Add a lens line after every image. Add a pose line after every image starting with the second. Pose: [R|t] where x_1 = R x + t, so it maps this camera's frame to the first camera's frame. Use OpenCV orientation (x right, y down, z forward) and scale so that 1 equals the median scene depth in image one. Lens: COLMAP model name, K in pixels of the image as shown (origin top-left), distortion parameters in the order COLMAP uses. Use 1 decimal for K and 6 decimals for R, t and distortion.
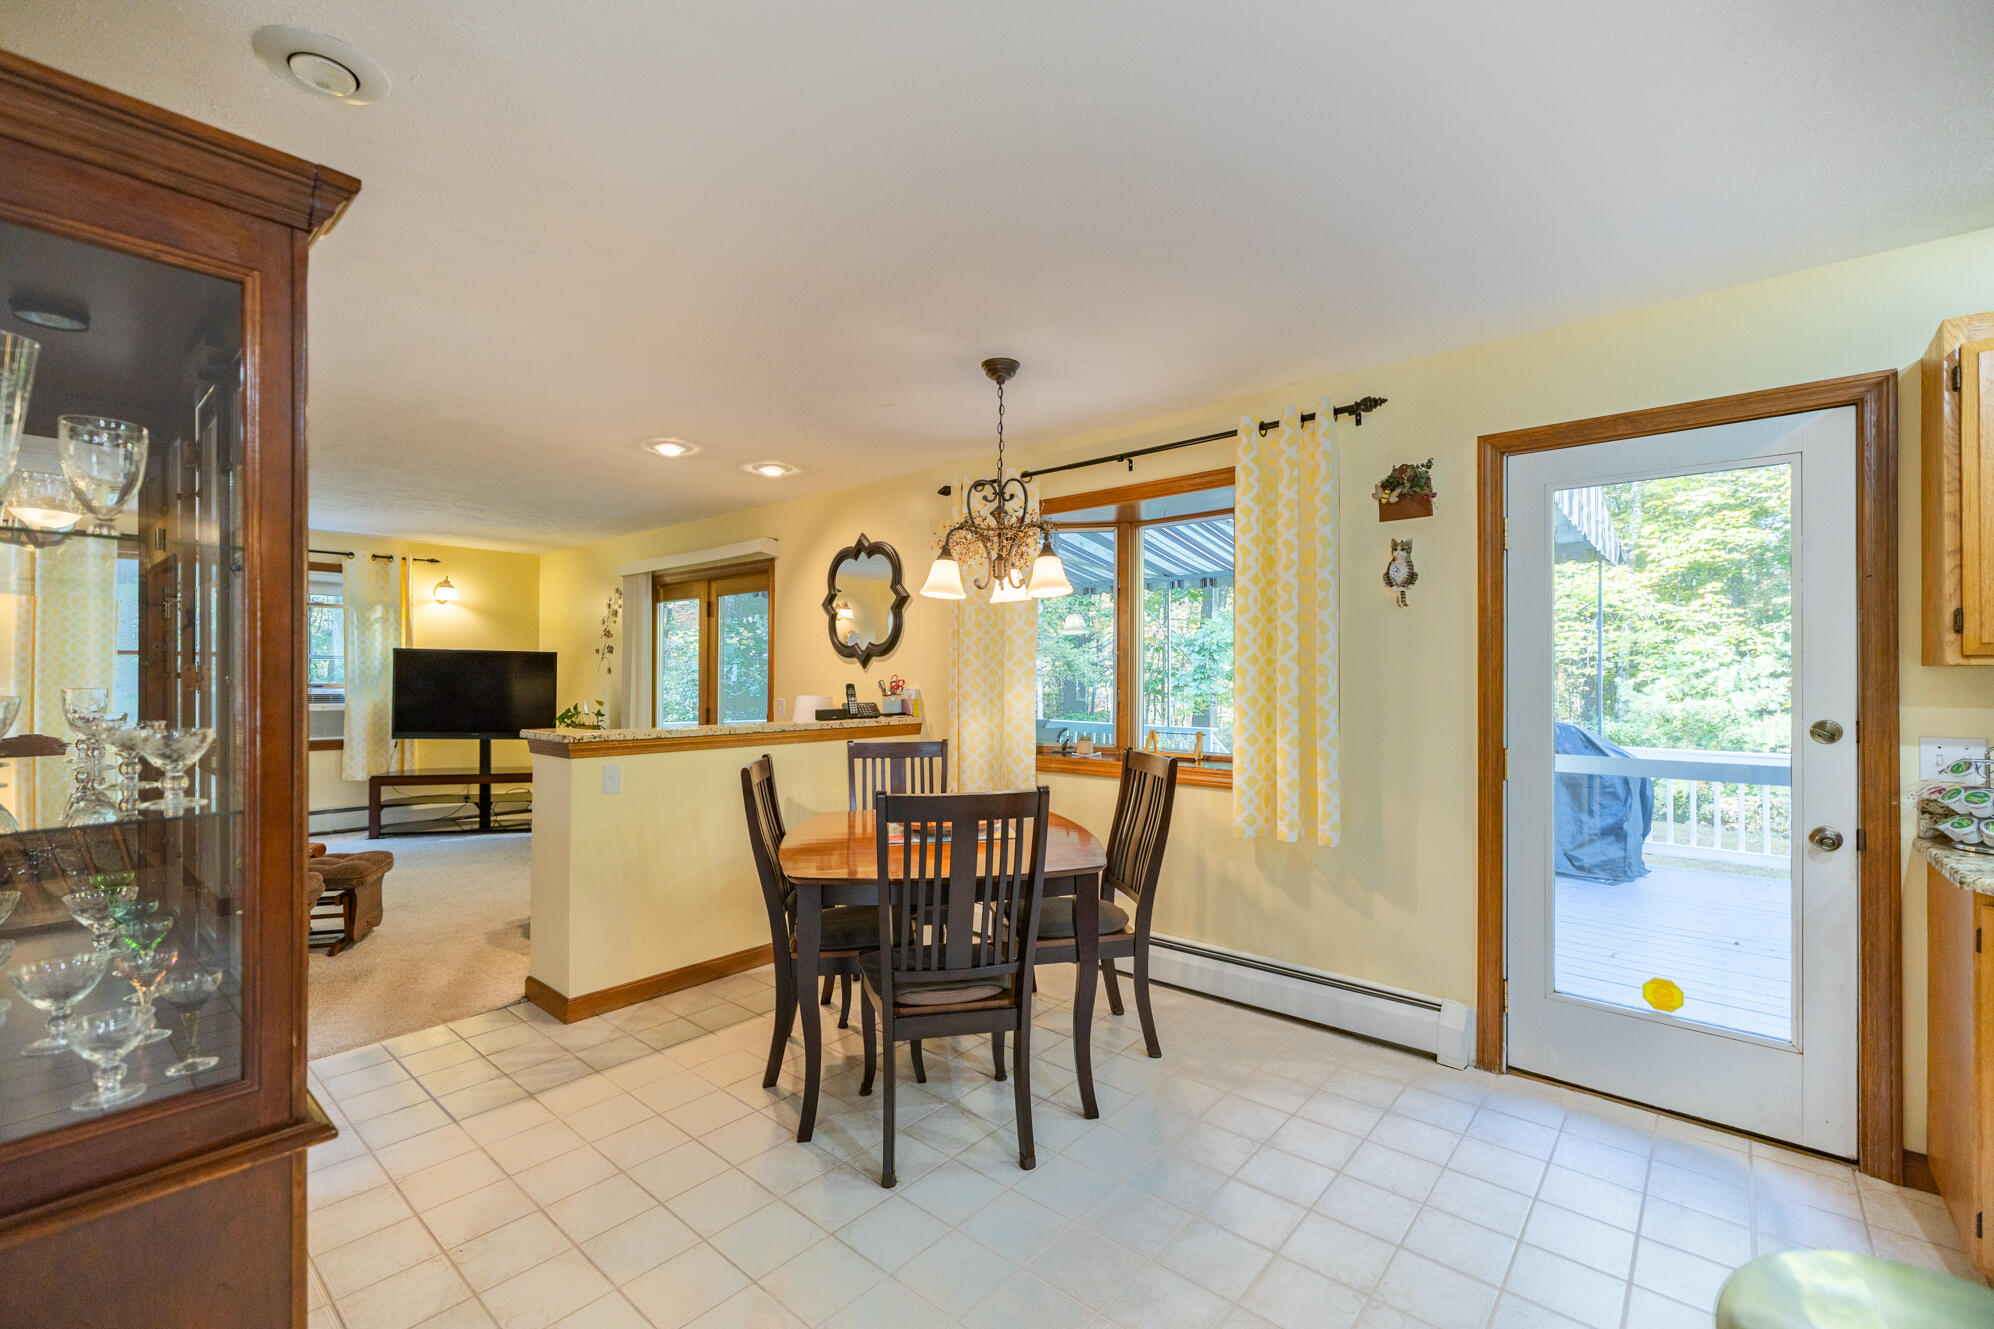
lens RADIAL K [[850.4, 0, 992.9], [0, 850.4, 669.6], [0, 0, 1]] dist [-0.001170, -0.000269]
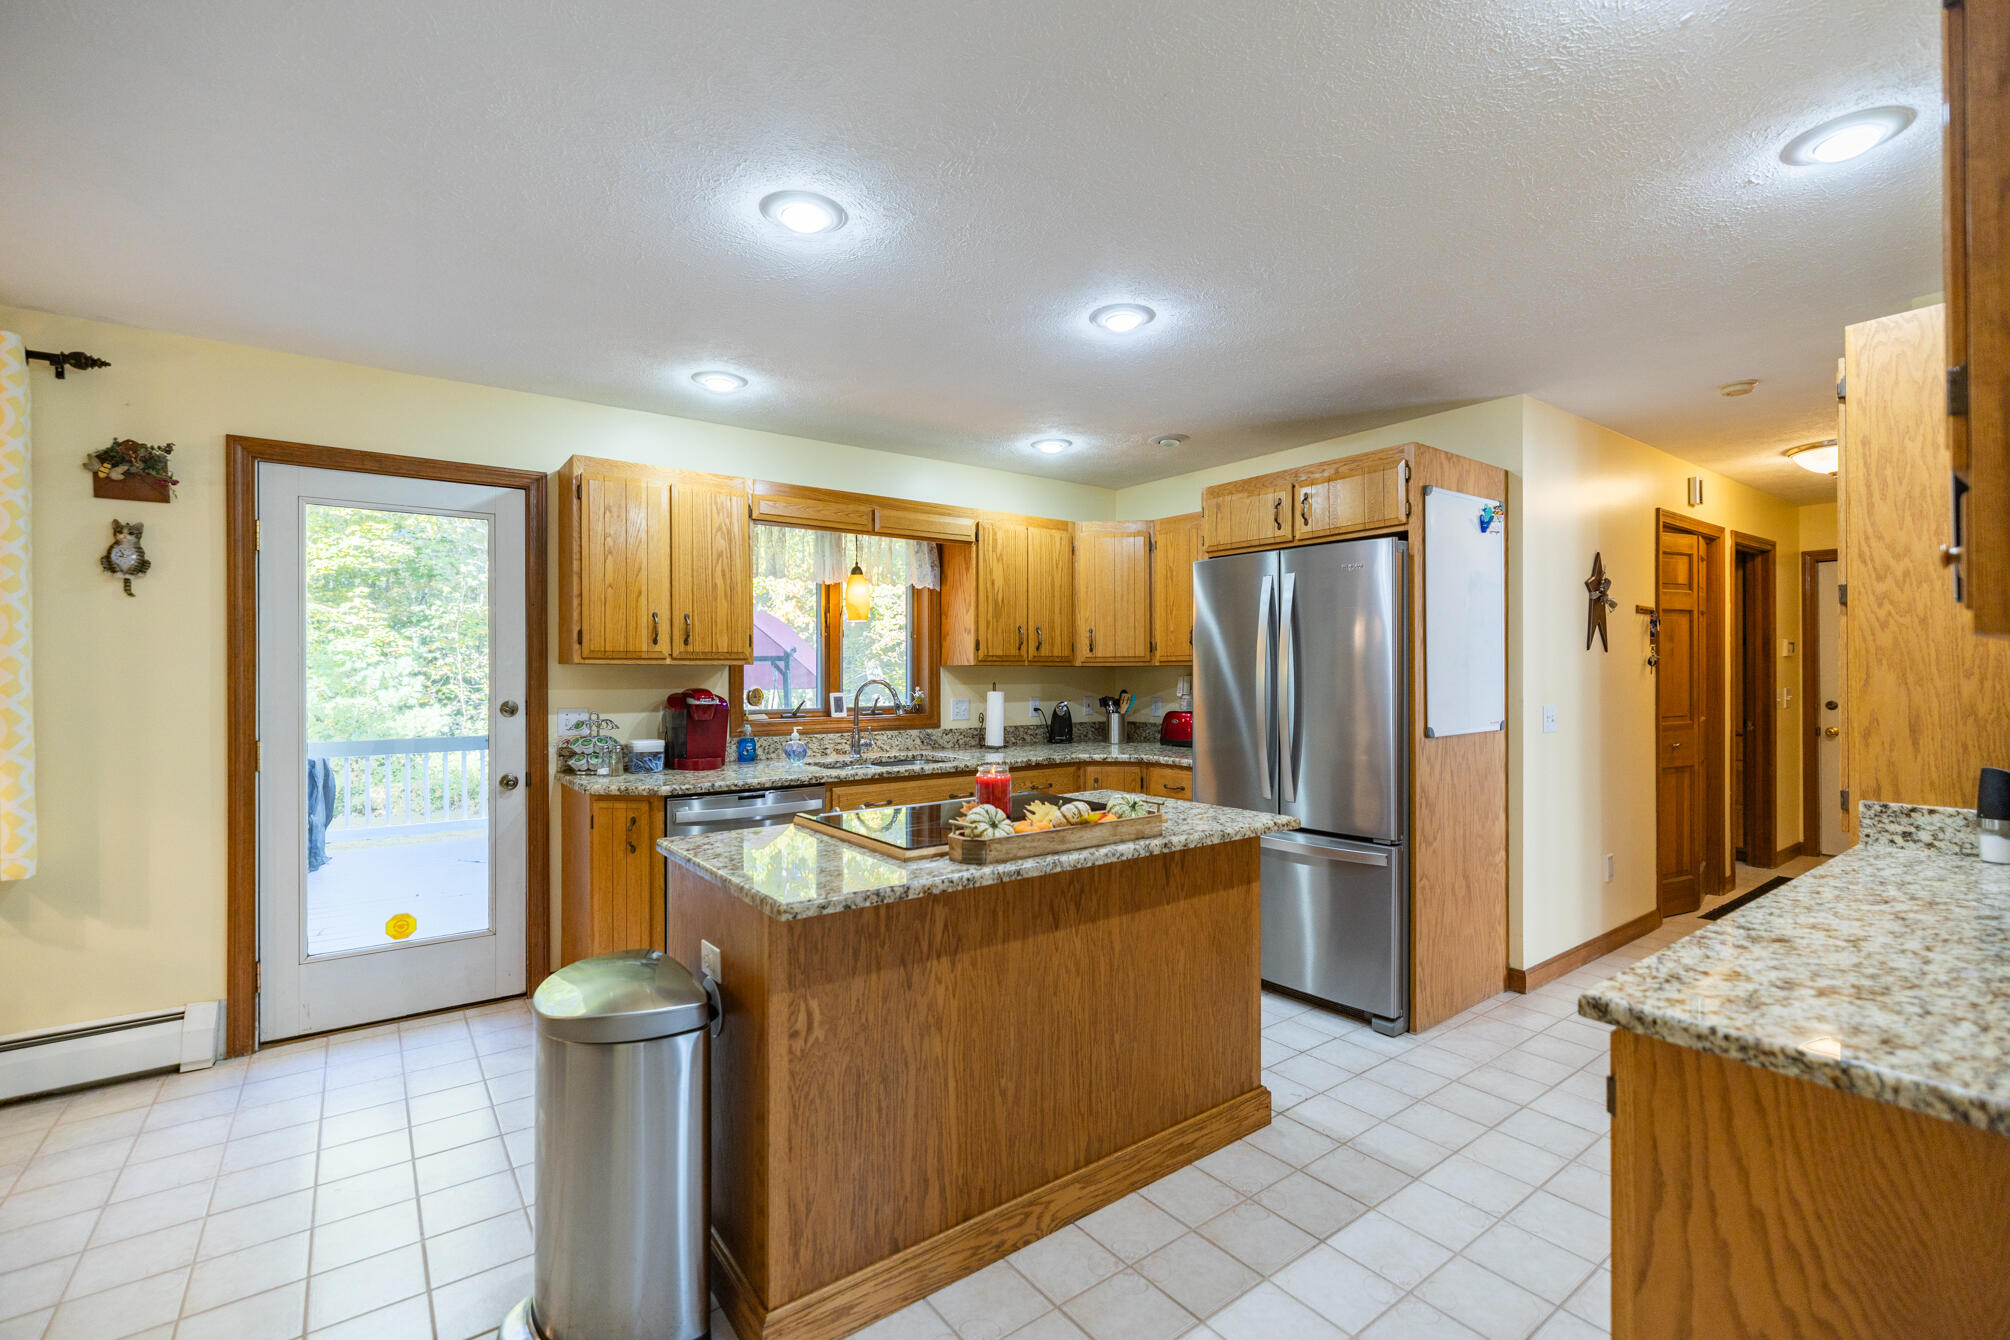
lens RADIAL K [[857.2, 0, 1000.7], [0, 857.2, 670.9], [0, 0, 1]] dist [-0.001170, -0.000269]
pose [[0.216312, -0.000181, 0.976324, -0.221251], [-0.001201, 0.999999, 0.000451, 0.005098], [-0.976324, -0.001270, 0.216311, -0.116756]]
